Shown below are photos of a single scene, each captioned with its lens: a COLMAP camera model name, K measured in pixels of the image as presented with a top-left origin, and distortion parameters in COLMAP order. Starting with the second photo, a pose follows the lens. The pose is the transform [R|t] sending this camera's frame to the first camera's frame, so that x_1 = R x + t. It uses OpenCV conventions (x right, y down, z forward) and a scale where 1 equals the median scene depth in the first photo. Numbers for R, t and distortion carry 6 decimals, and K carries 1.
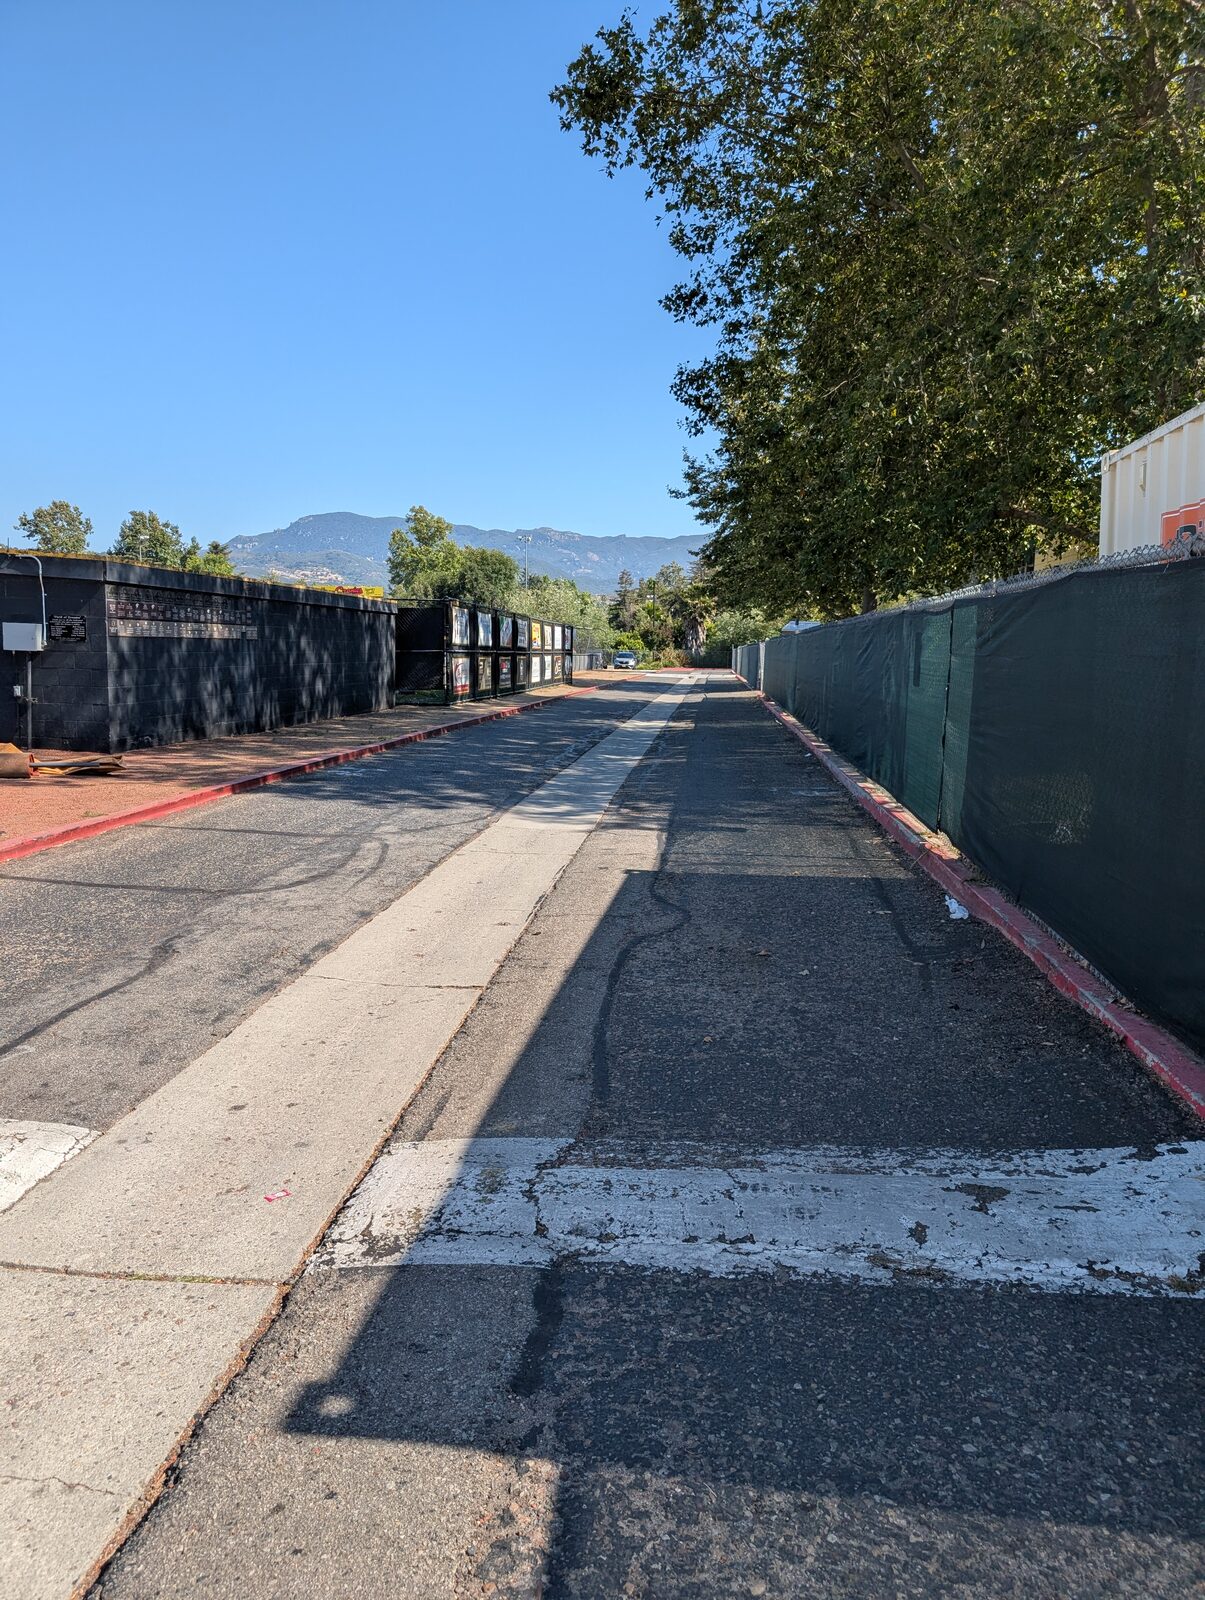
lens RADIAL K [[1141.5, 0, 589.4], [0, 1141.5, 821.9], [0, 0, 1]] dist [0.014038, -0.013825]
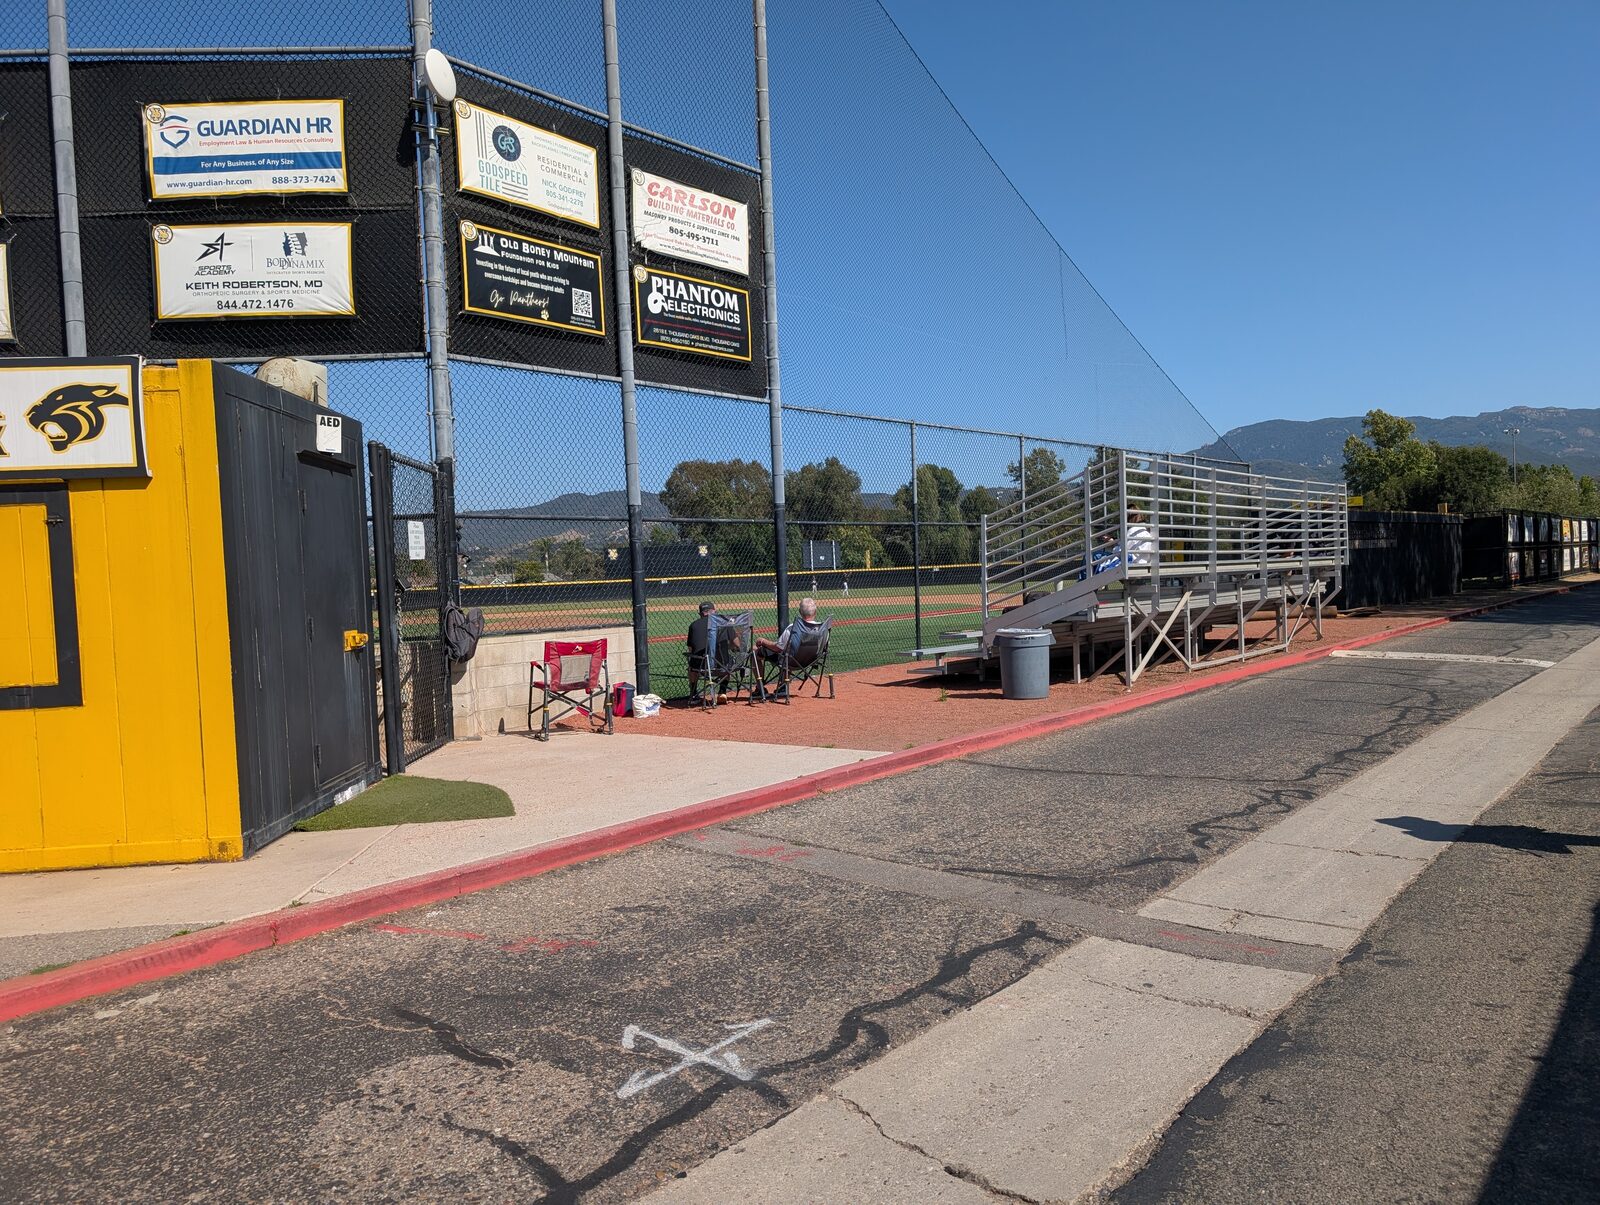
lens RADIAL K [[1141.5, 0, 817.3], [0, 1141.5, 609.2], [0, 0, 1]] dist [0.014038, -0.013825]
pose [[0.828829, -0.038871, -0.558150, -0.058235], [-0.023888, 0.994216, -0.104711, 0.105128], [0.558992, 0.100120, 0.823106, -0.702833]]
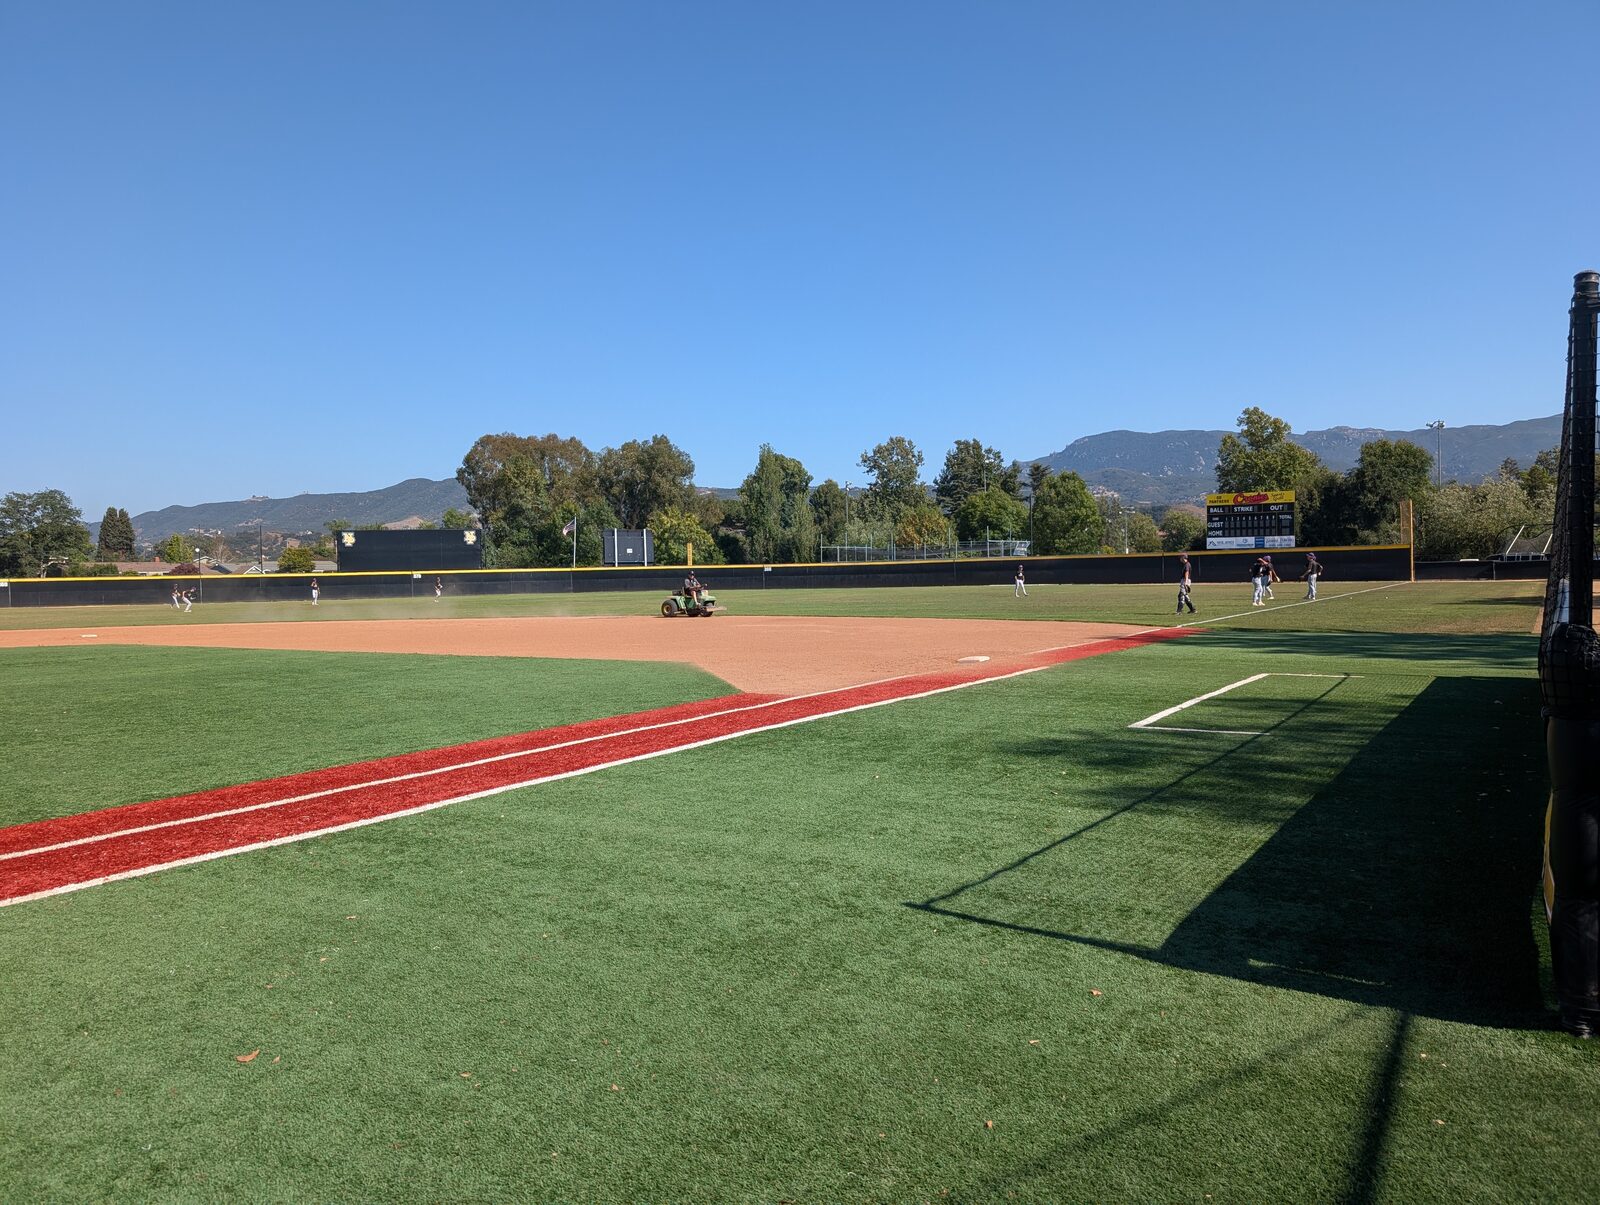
lens RADIAL K [[1141.5, 0, 798.6], [0, 1141.5, 604.2], [0, 0, 1]] dist [0.014038, -0.013825]
pose [[0.885519, -0.021534, -0.464104, -0.561335], [-0.032804, 0.993534, -0.108691, -0.091897], [0.463444, 0.111472, 0.879087, 0.487627]]
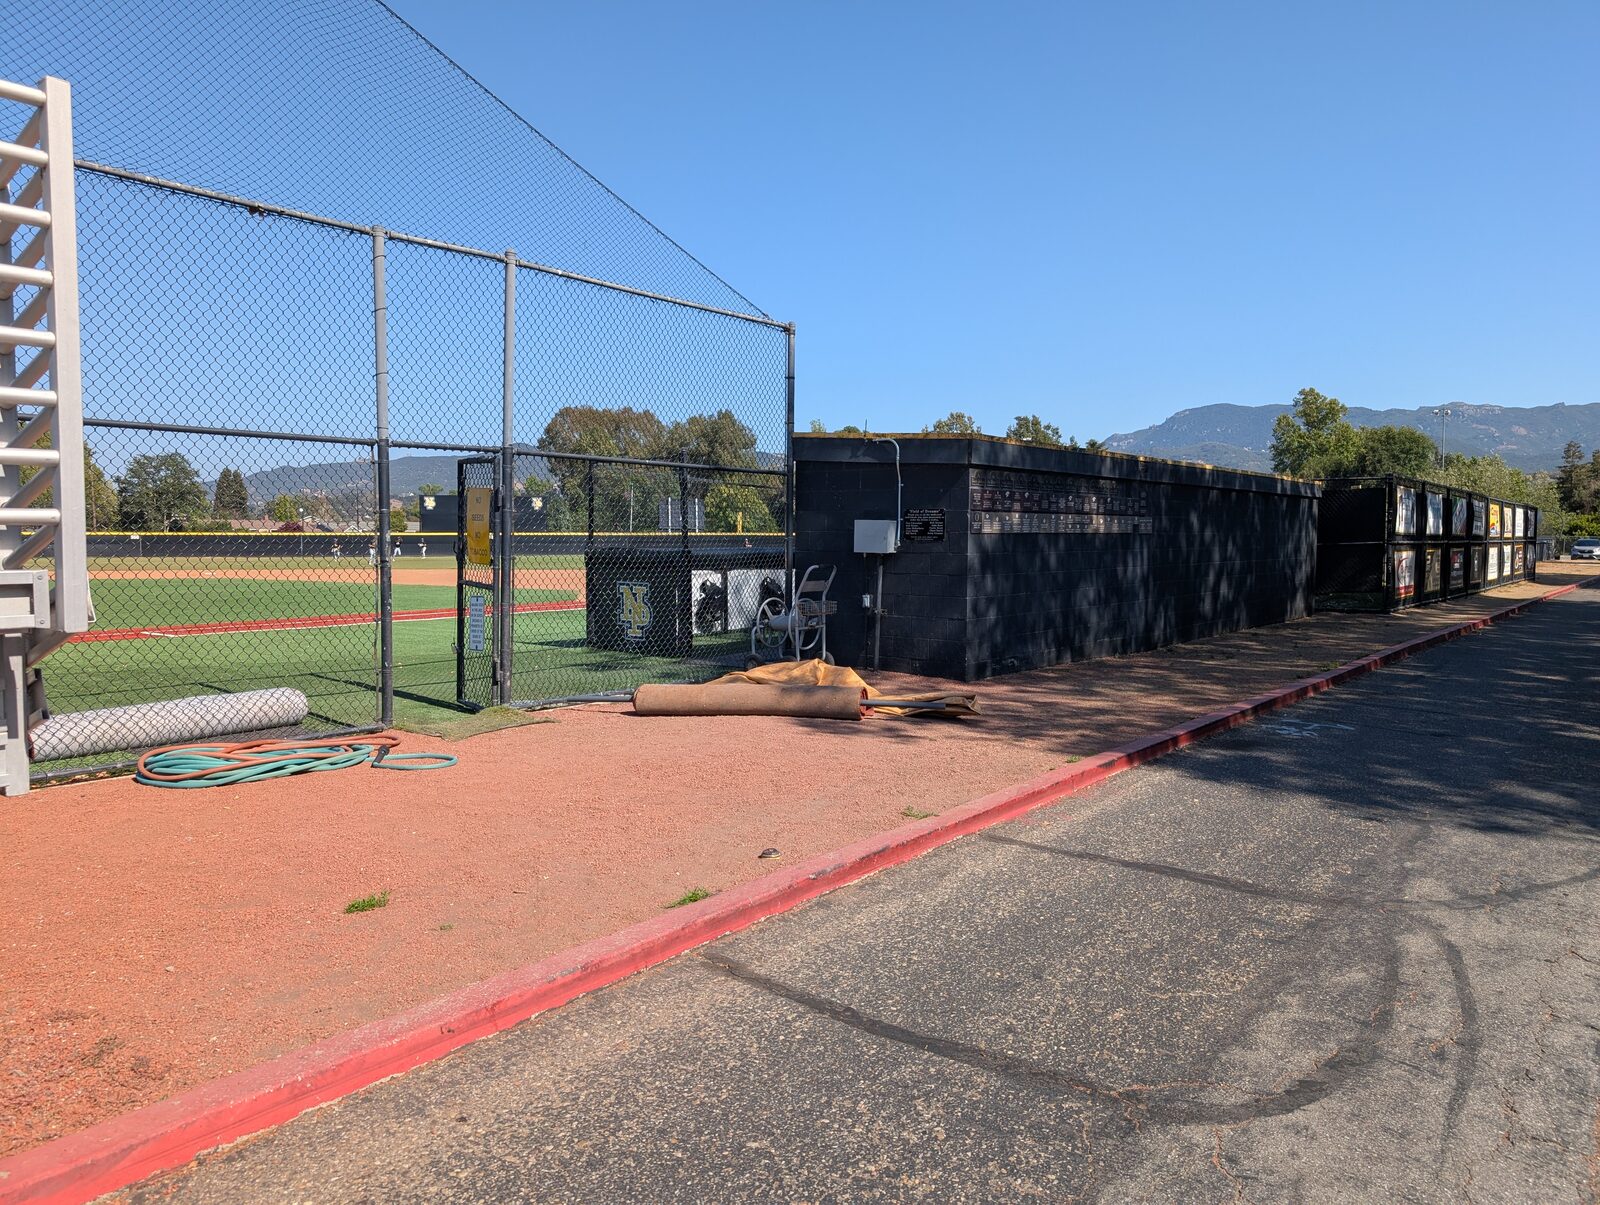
lens RADIAL K [[1141.5, 0, 816.0], [0, 1141.5, 590.5], [0, 0, 1]] dist [0.014038, -0.013825]
pose [[0.854359, 0.004908, -0.519660, -0.067267], [-0.060968, 0.993997, -0.090849, -0.029608], [0.516094, 0.109300, 0.849530, 0.183821]]
